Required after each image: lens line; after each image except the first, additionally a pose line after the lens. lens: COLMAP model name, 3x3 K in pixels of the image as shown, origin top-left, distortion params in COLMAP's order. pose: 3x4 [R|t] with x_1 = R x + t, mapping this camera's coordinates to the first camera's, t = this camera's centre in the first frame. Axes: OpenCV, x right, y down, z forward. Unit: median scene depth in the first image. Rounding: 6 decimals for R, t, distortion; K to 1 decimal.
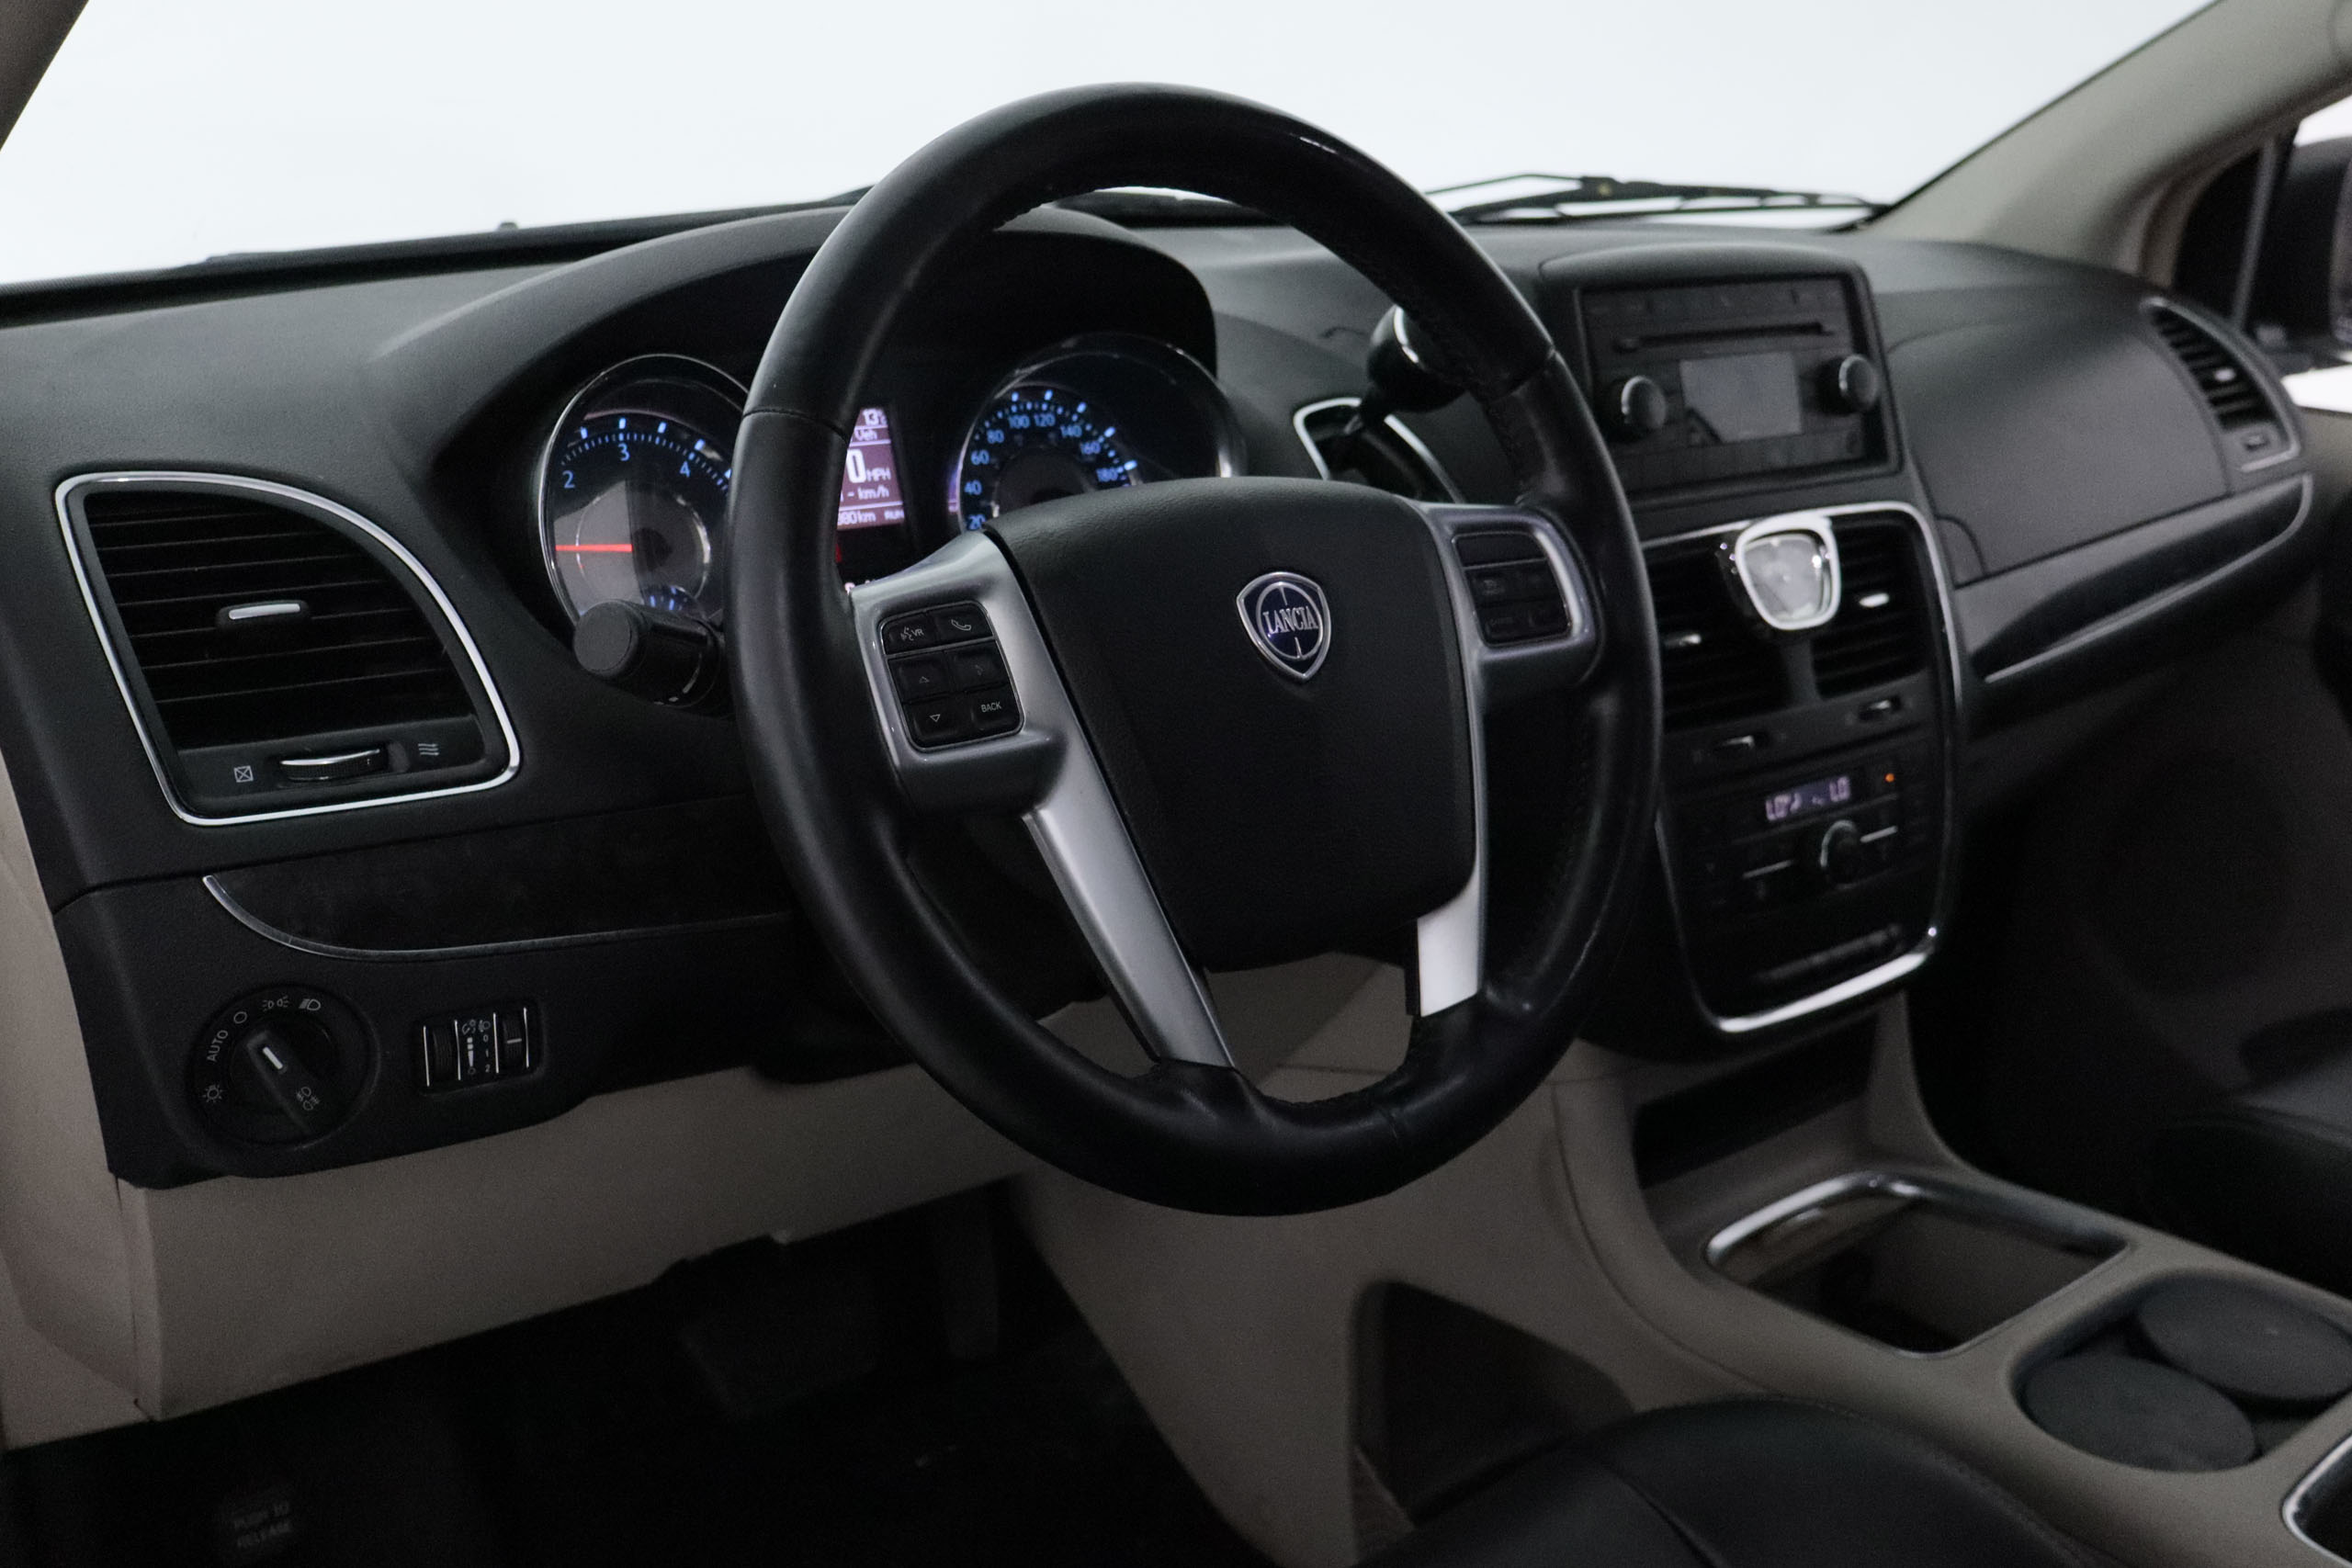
lens RADIAL K [[2302.5, 0, 1173.9], [0, 2302.5, 774.8], [0, 0, 1]] dist [0.020796, 0.000000]
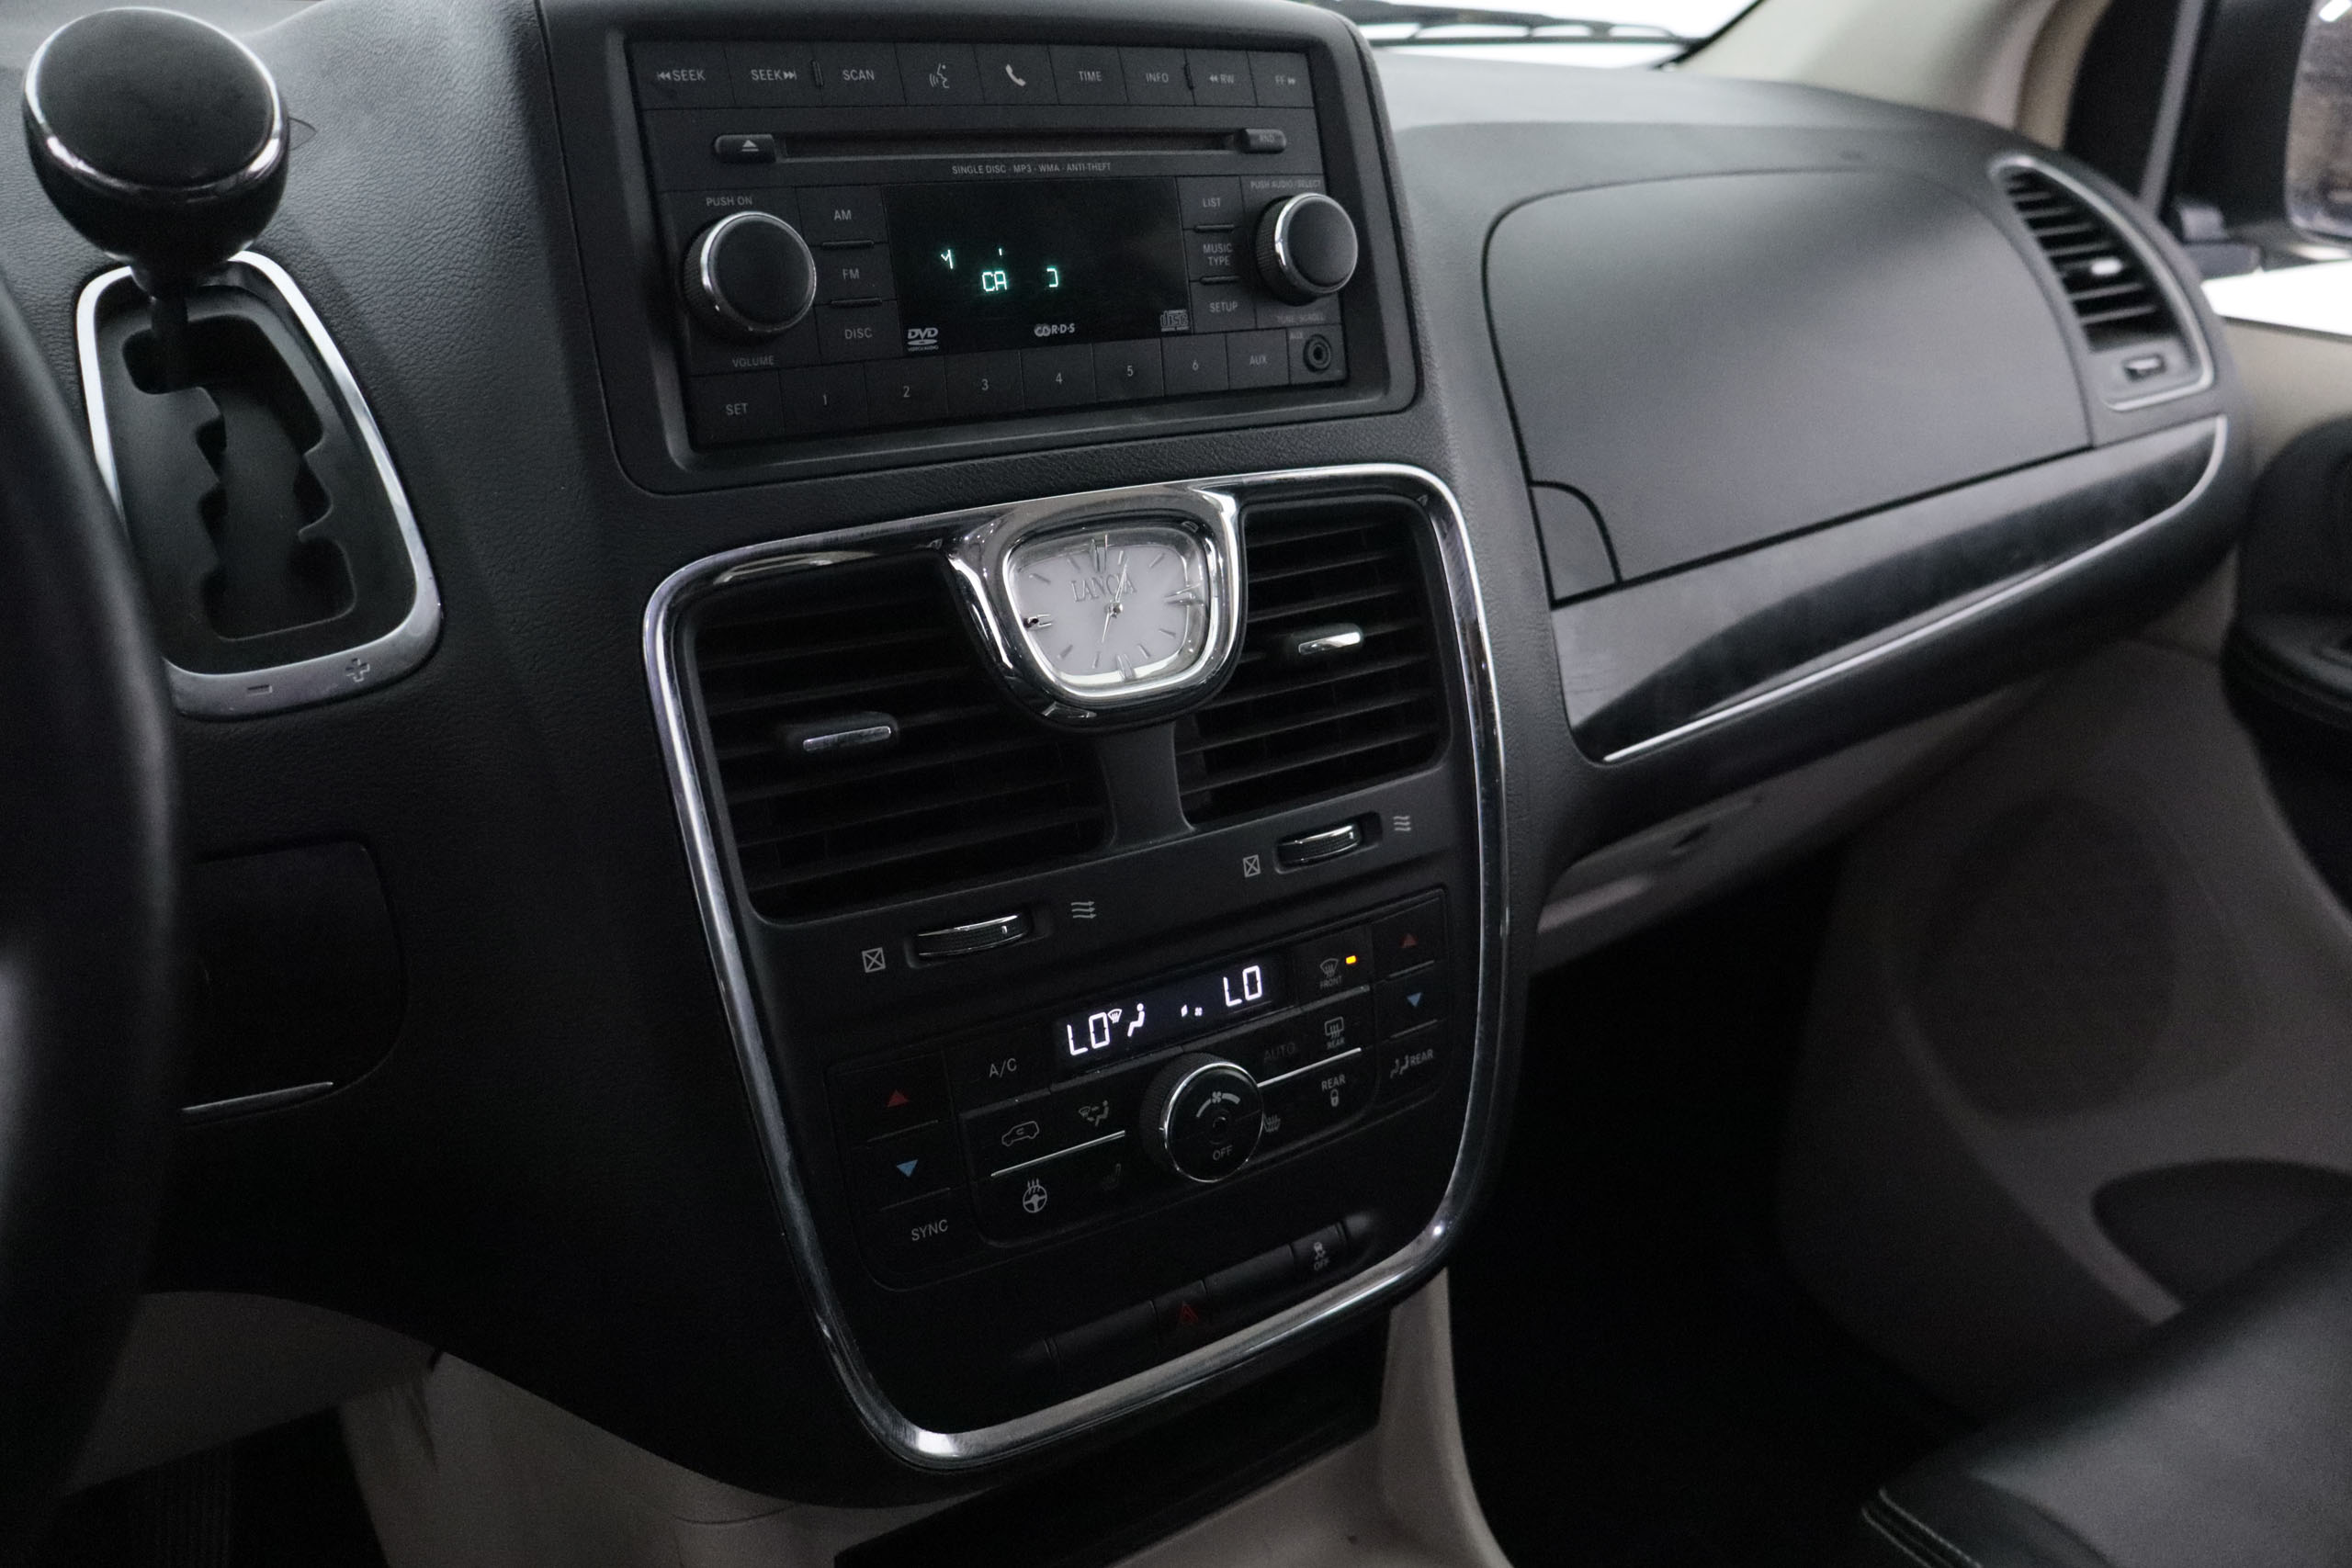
lens RADIAL K [[2077.1, 0, 1172.0], [0, 2077.1, 793.3], [0, 0, 1]] dist [-0.005144, 0.040452]
pose [[0.998603, 0.029503, -0.043841, 0.213875], [-0.026454, 0.997295, 0.068575, -0.053760], [0.045745, -0.067319, 0.996682, 0.370815]]
